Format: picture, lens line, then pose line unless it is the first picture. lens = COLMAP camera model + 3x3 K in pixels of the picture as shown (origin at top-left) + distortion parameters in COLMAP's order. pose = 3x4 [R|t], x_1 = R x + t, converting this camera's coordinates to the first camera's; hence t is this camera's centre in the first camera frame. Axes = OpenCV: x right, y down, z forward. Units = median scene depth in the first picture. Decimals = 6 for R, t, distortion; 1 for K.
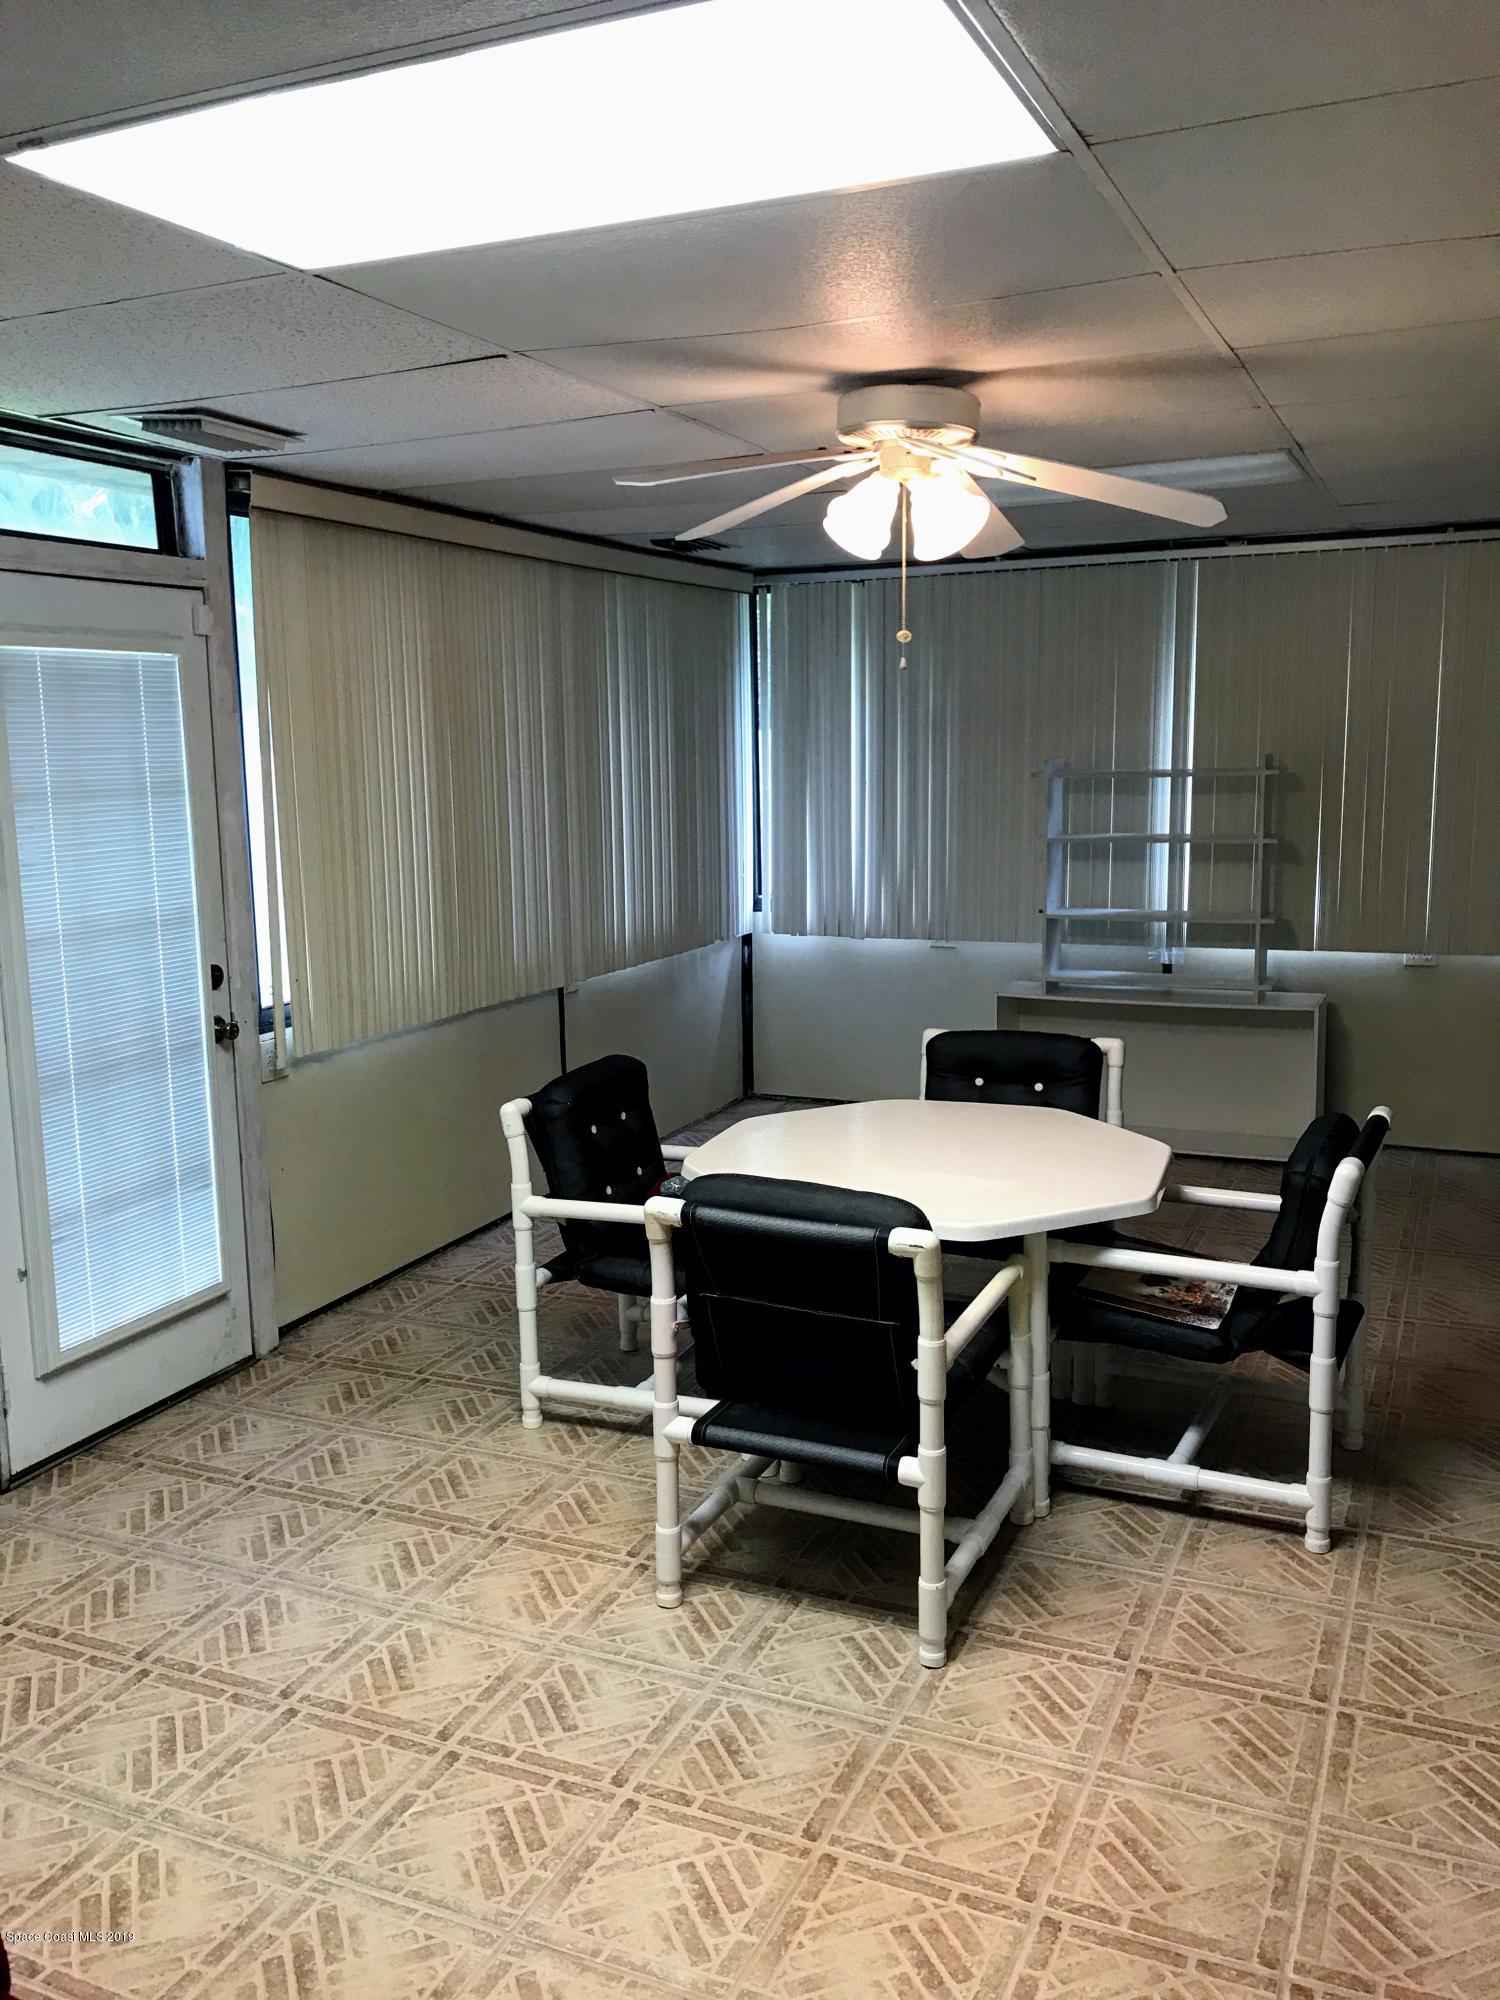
lens RADIAL K [[1669.0, 0, 760.3], [0, 1669.0, 993.1], [0, 0, 1]] dist [0.053193, -0.037605]
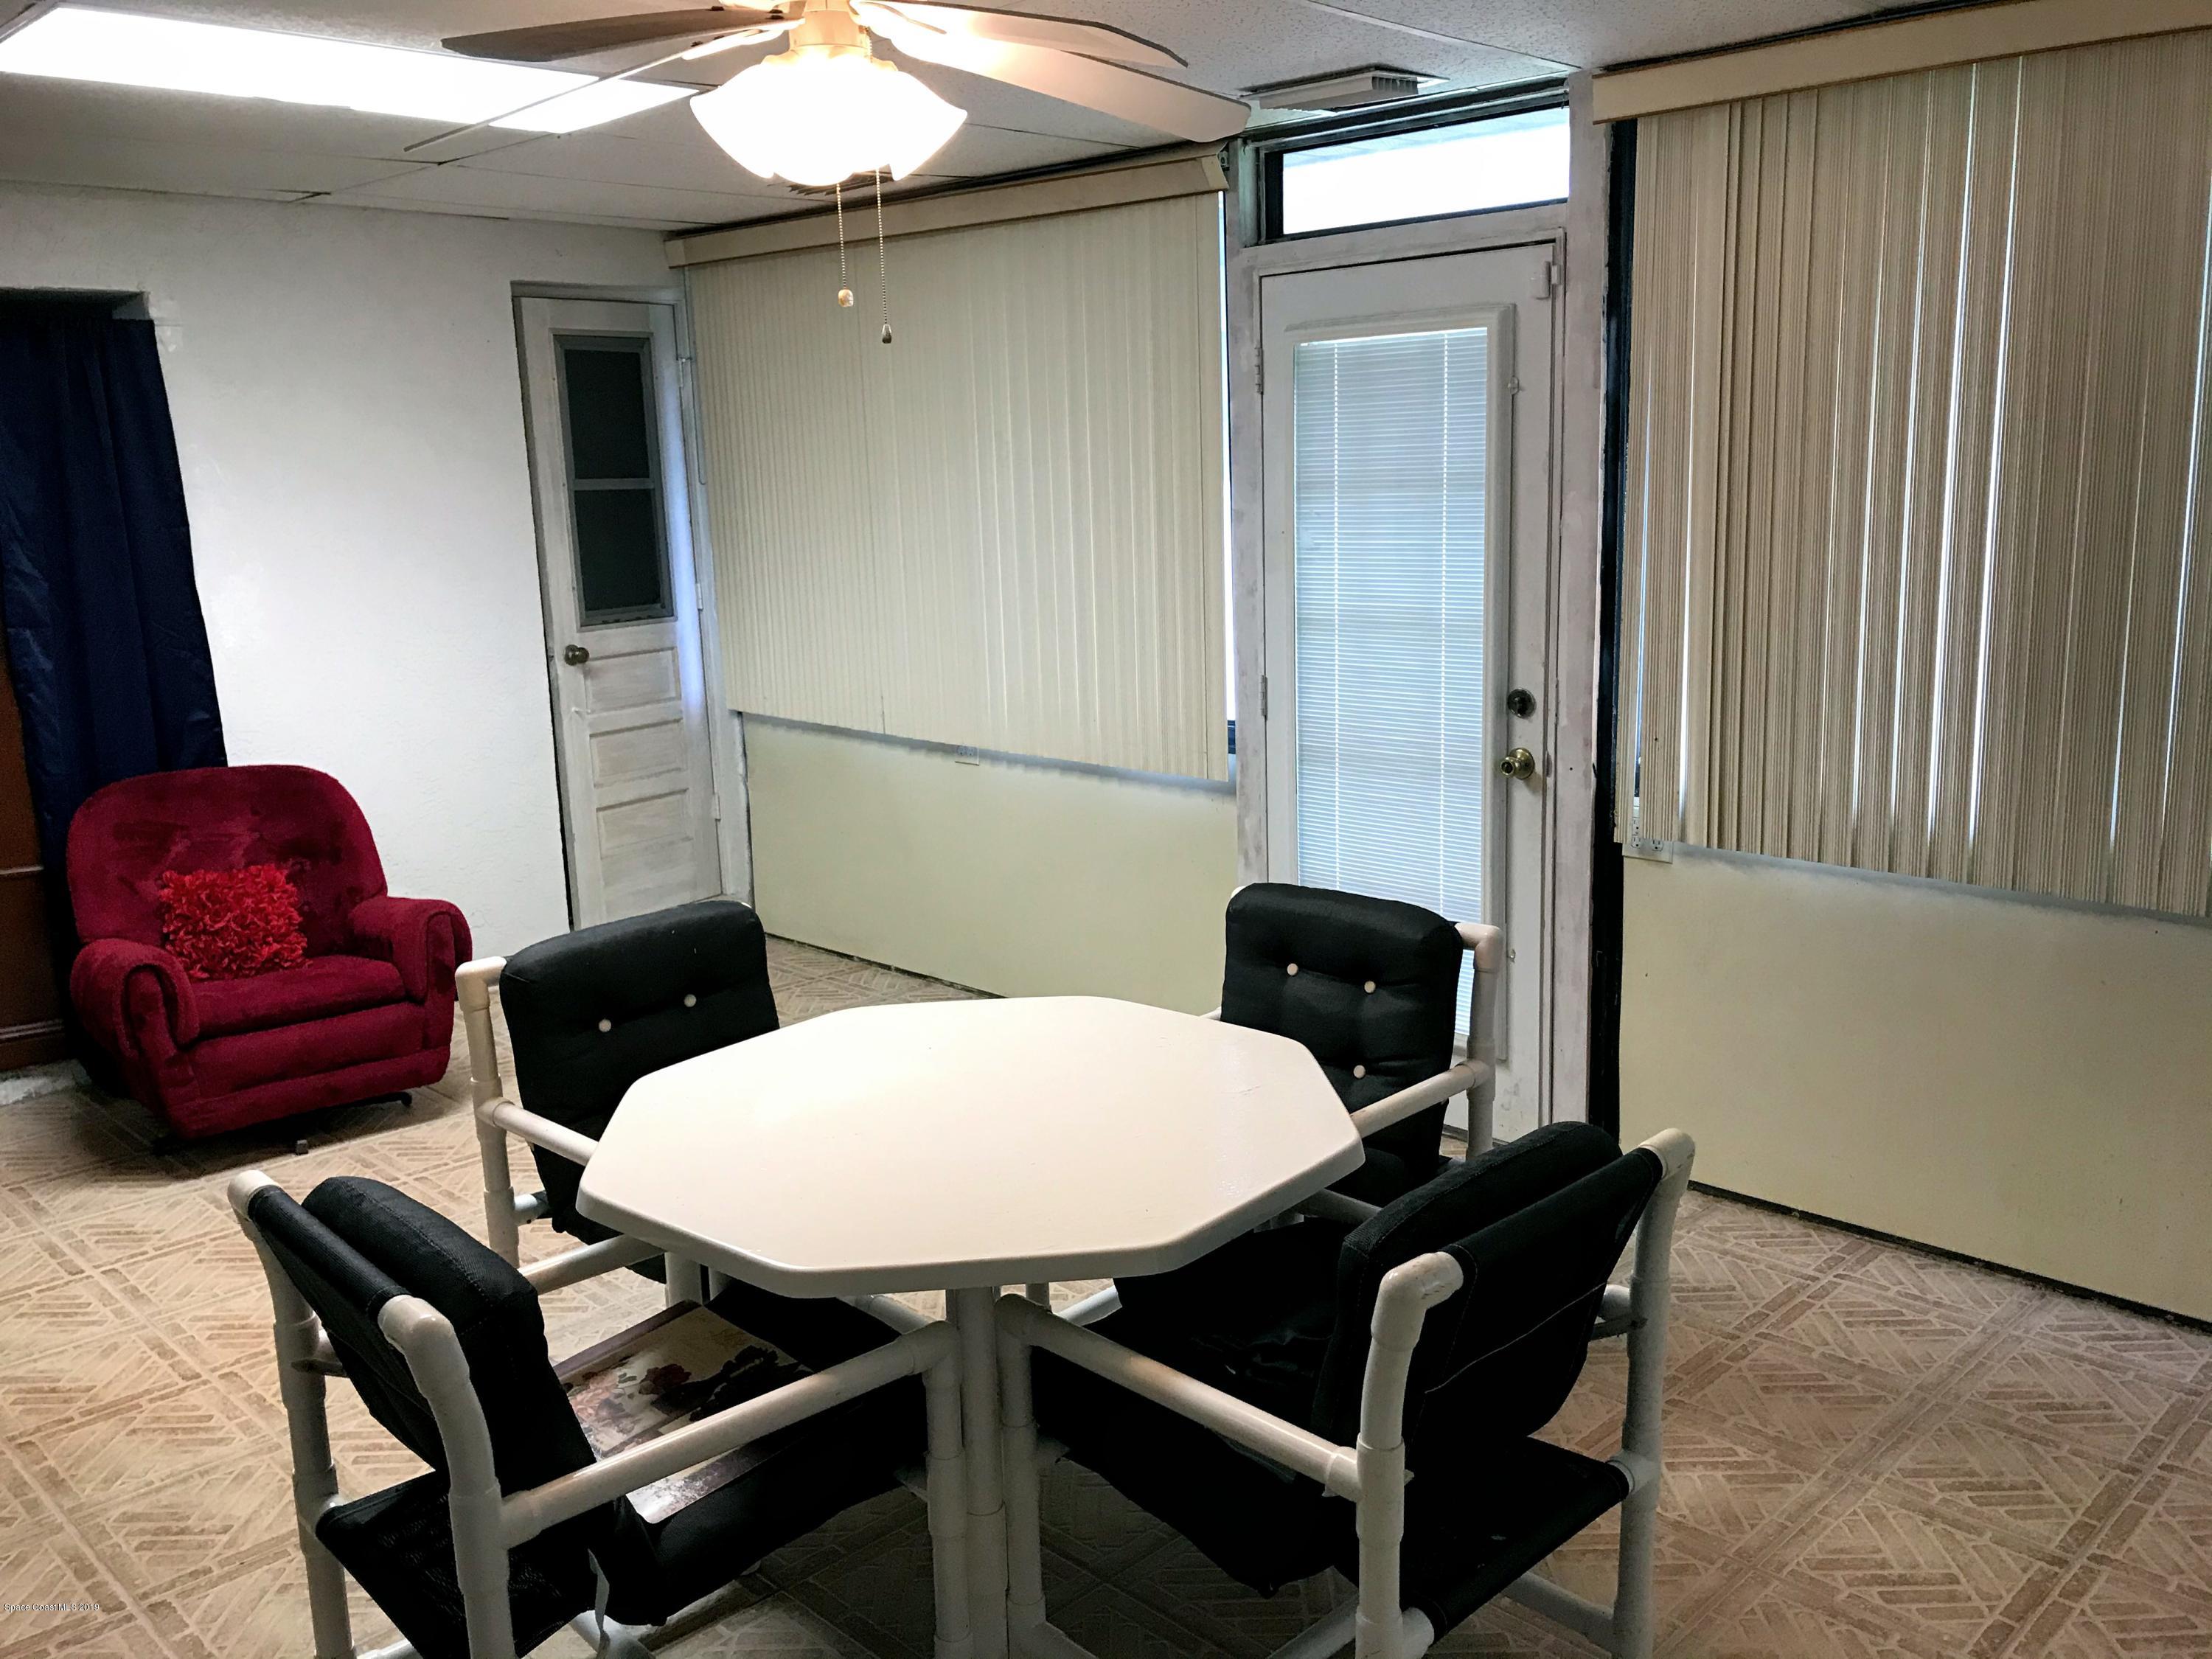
lens RADIAL K [[1845.9, 0, 1115.5], [0, 1845.9, 821.2], [0, 0, 1]] dist [0.053193, -0.037605]
pose [[-0.368380, 0.216060, -0.904220, 0.714069], [-0.101090, 0.957543, 0.269986, -0.213998], [0.924163, 0.190865, -0.330898, 1.297132]]
